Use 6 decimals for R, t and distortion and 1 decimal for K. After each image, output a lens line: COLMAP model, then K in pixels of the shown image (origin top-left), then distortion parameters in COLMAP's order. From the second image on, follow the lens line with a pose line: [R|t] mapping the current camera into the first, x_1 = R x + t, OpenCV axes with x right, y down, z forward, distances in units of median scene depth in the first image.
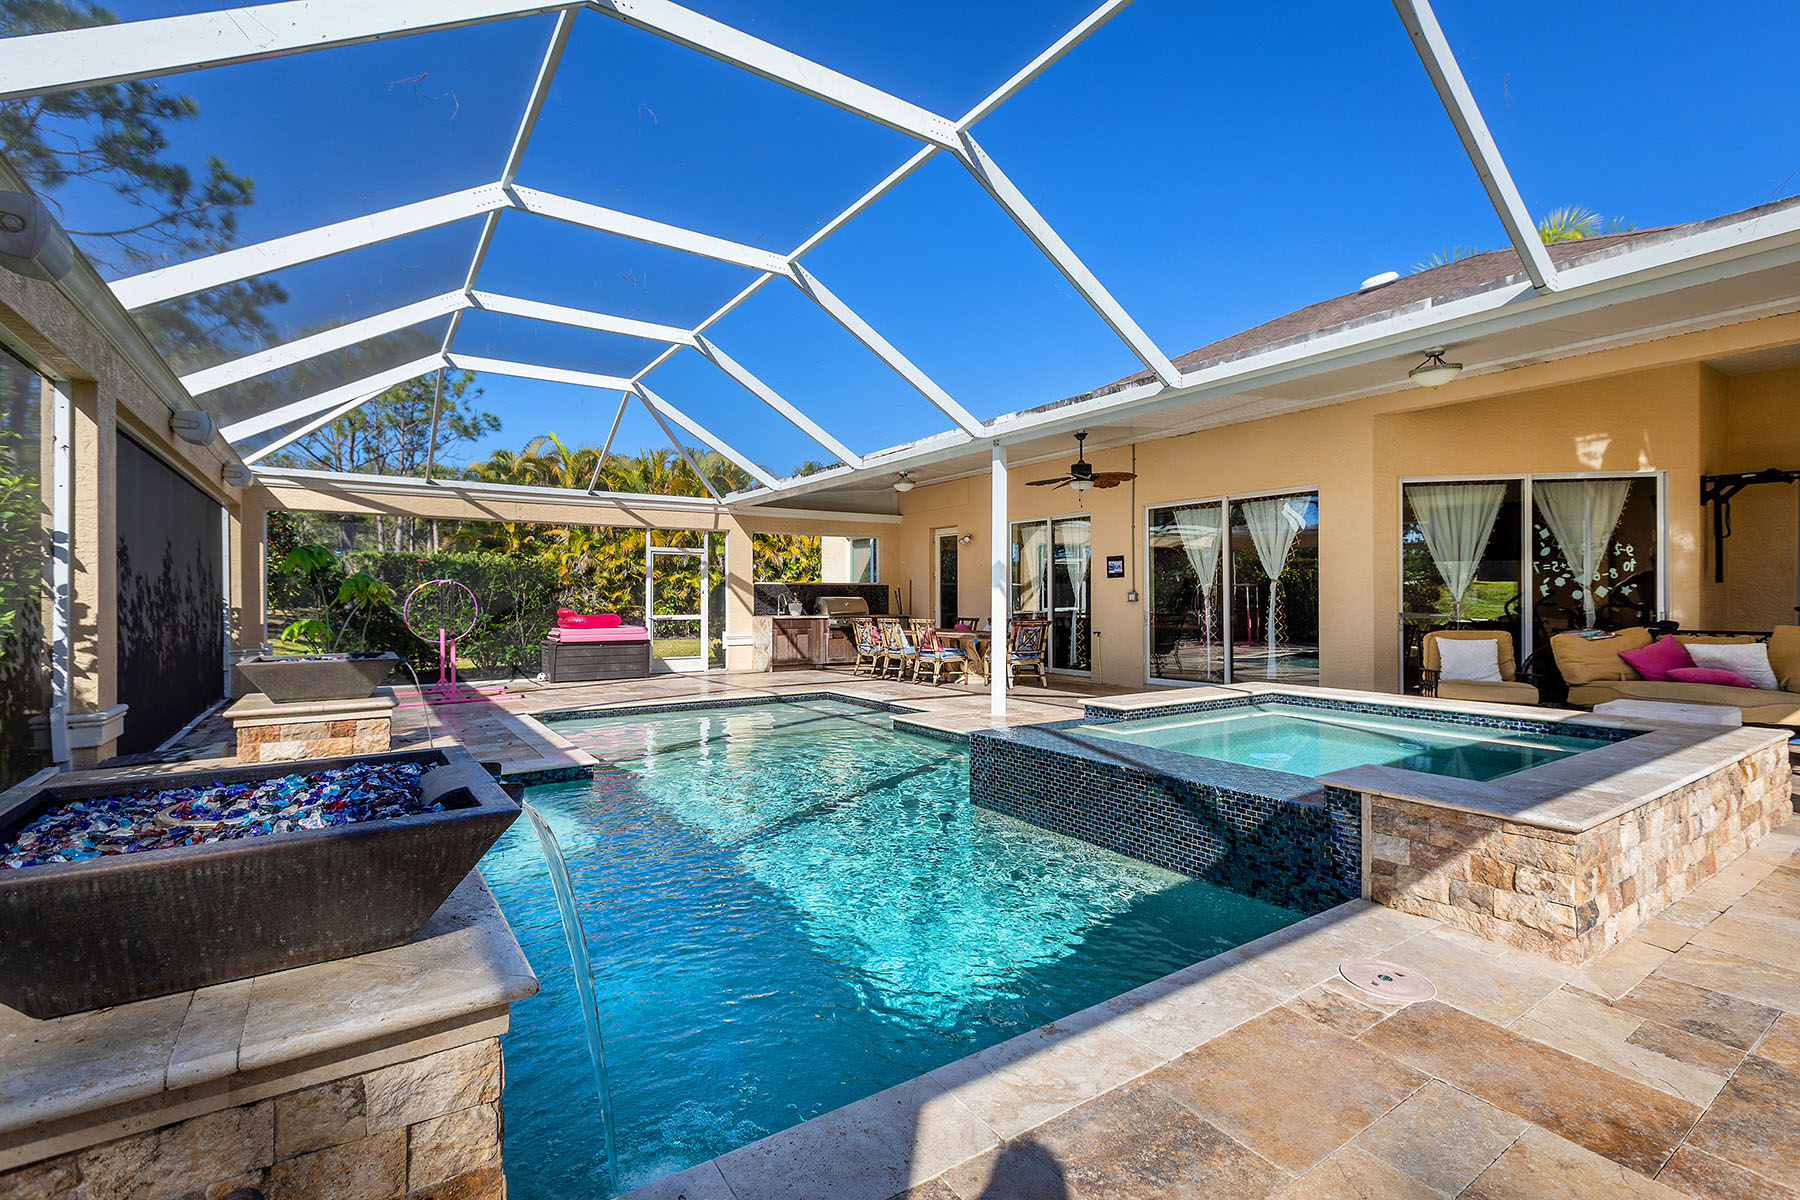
lens RADIAL K [[810.5, 0, 900.0], [0, 810.5, 600.0], [0, 0, 1]] dist [0.001069, 0.000209]
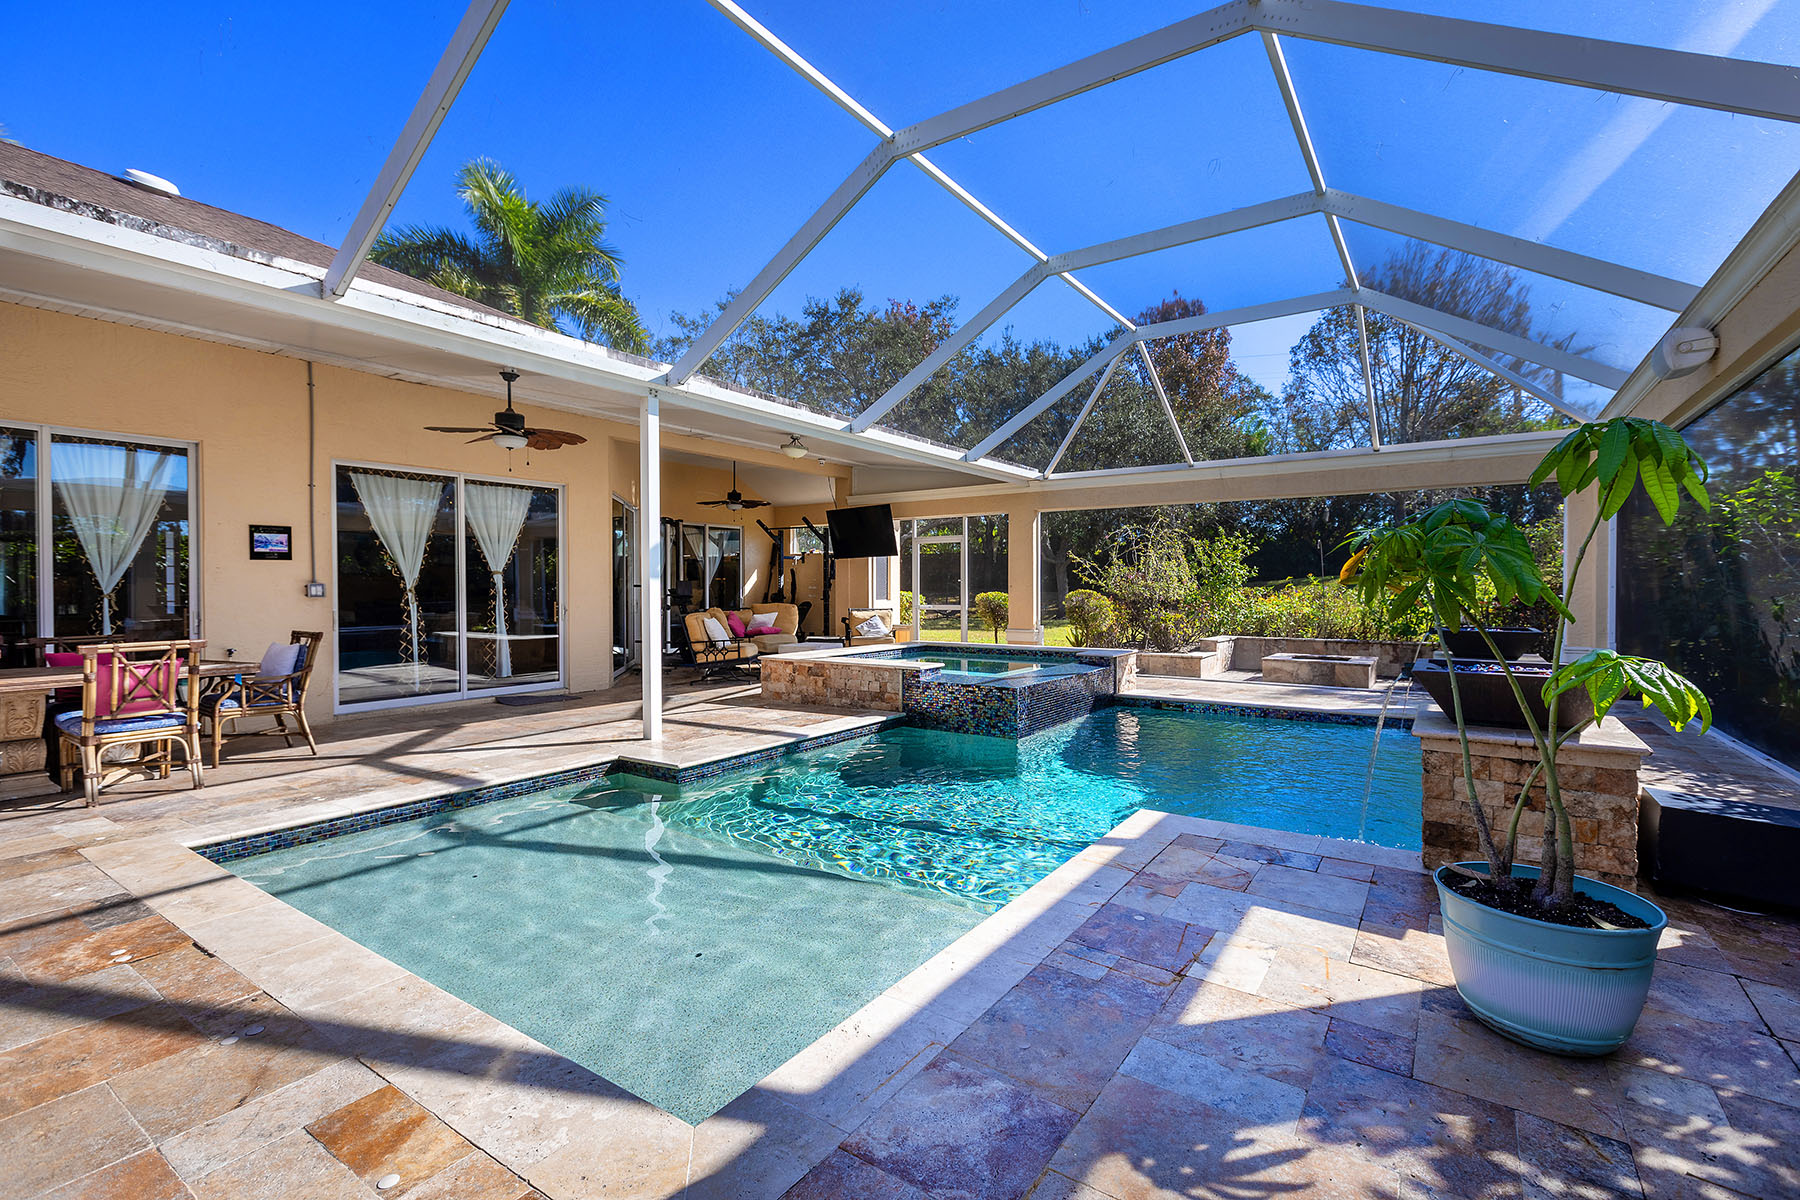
lens RADIAL K [[810.5, 0, 900.0], [0, 810.5, 600.0], [0, 0, 1]] dist [0.001069, 0.000209]
pose [[-0.359639, -0.013264, 0.932997, -0.528744], [0.002018, 0.999886, 0.014993, -0.004664], [-0.933089, 0.007275, -0.359571, 0.808837]]
